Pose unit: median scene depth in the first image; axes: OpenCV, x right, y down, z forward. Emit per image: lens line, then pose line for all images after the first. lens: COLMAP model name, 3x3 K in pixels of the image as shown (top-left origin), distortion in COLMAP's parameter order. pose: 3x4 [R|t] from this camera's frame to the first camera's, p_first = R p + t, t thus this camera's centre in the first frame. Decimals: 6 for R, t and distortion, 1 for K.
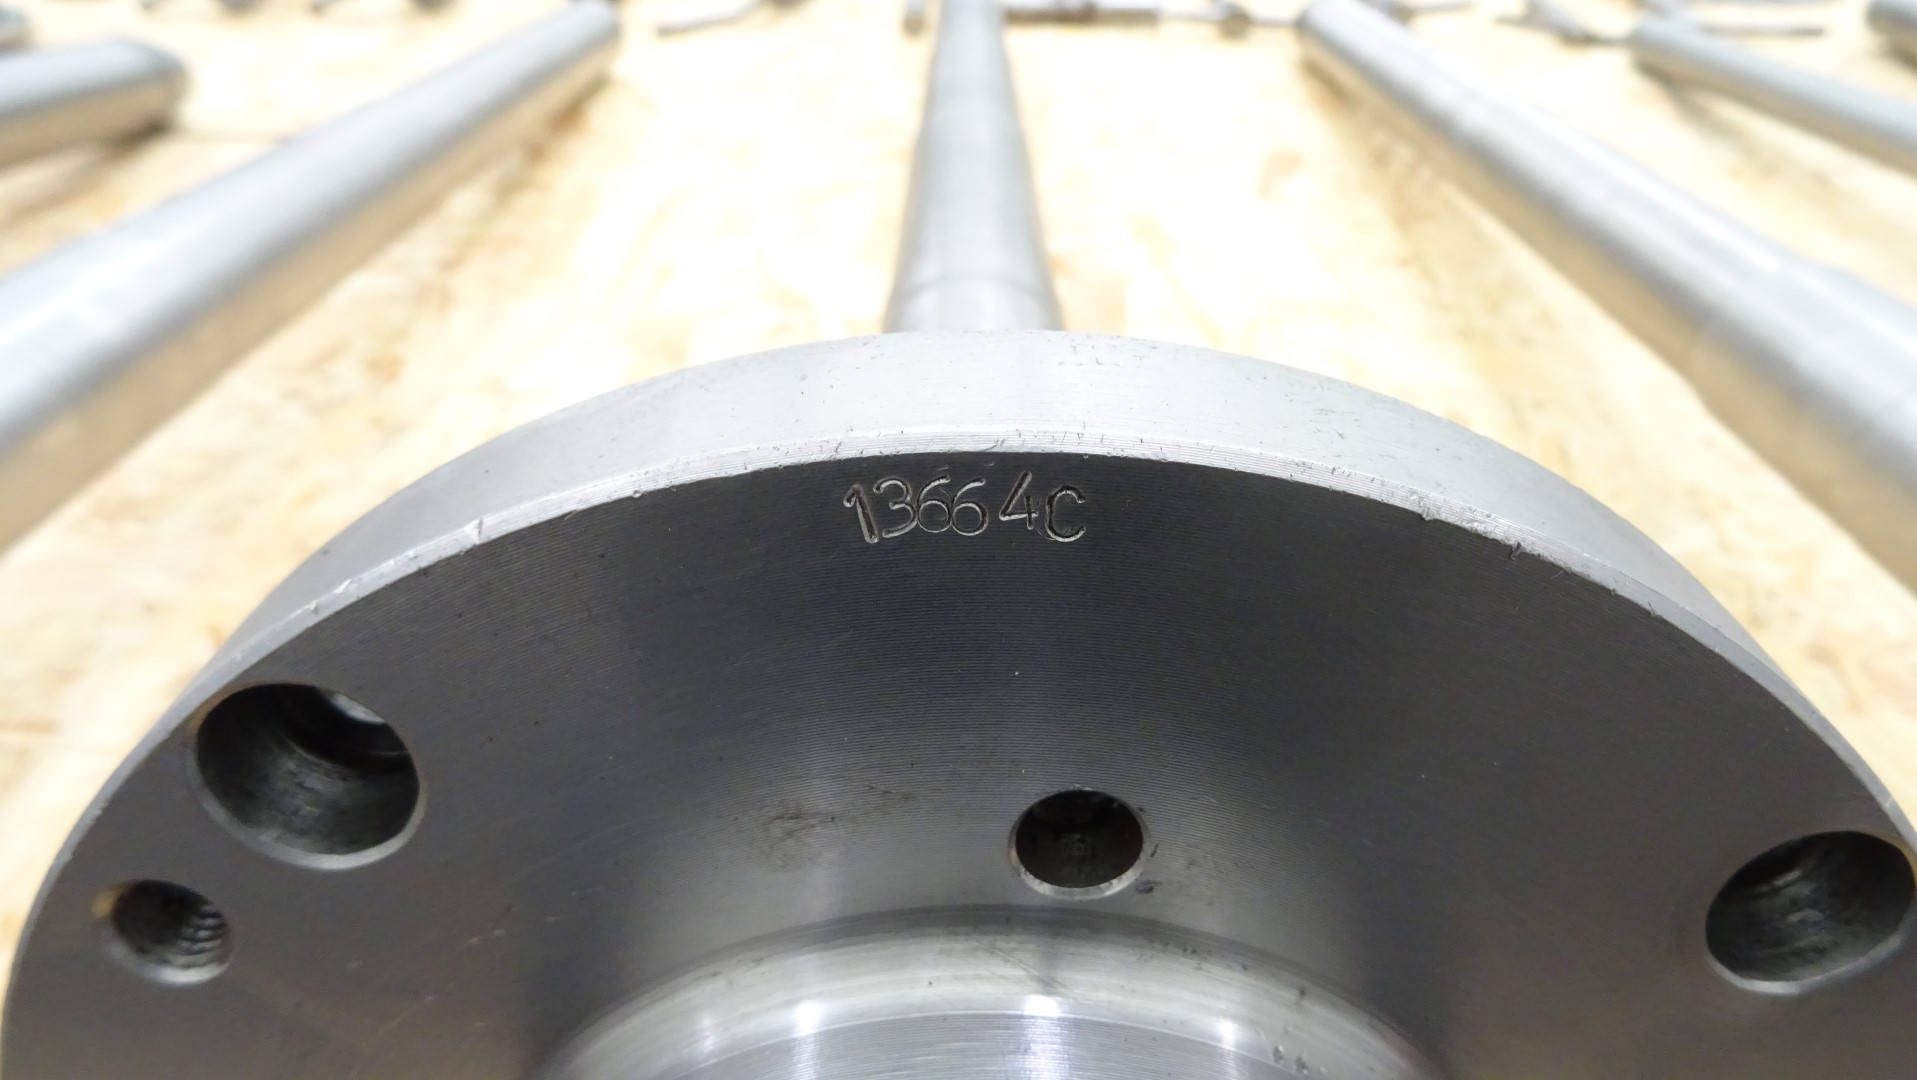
lens RADIAL K [[1455.5, 0, 957.8], [0, 1455.5, 545.8], [0, 0, 1]] dist [-0.013891, -0.001957]
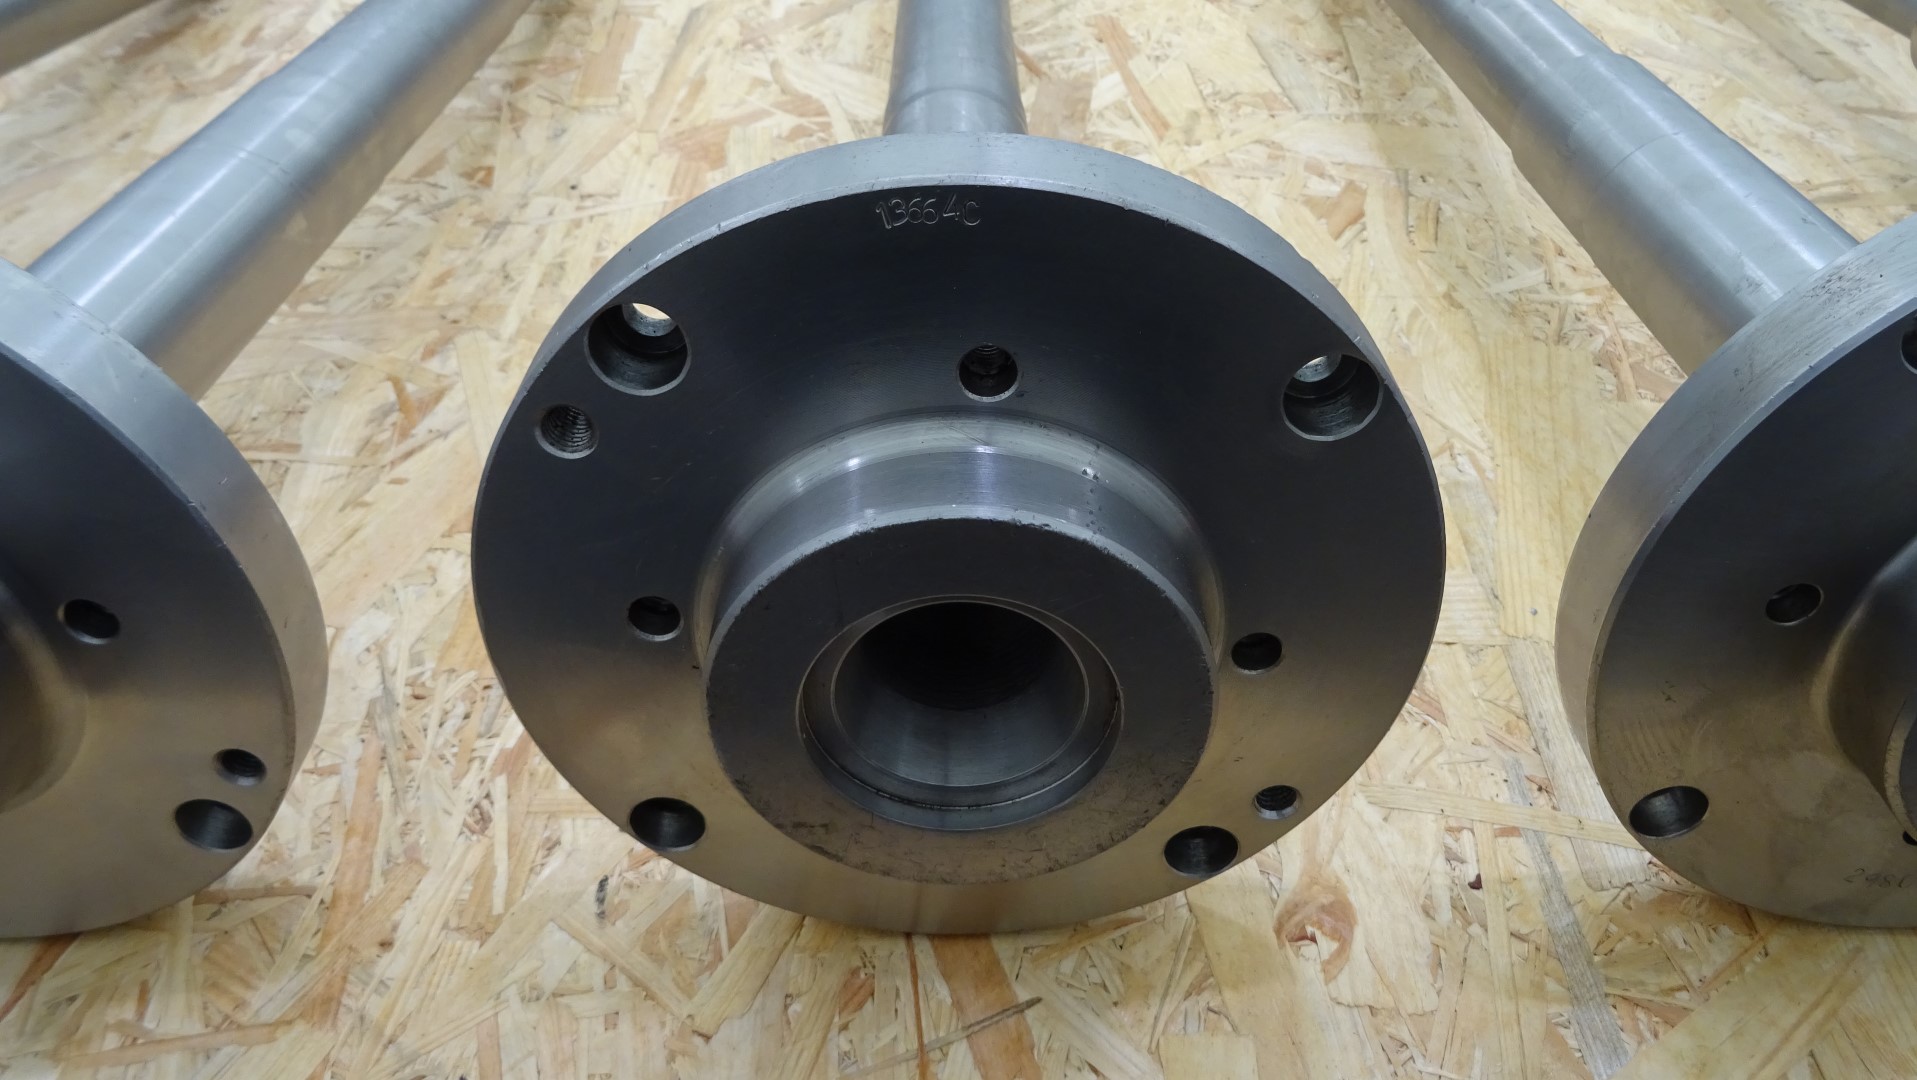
lens RADIAL K [[1455.5, 0, 955.5], [0, 1455.5, 540.1], [0, 0, 1]] dist [-0.013891, -0.001957]
pose [[0.999502, -0.029429, -0.011358, 0.015870], [0.030655, 0.991072, 0.129758, 0.051810], [0.007438, -0.130042, 0.991481, -0.366060]]
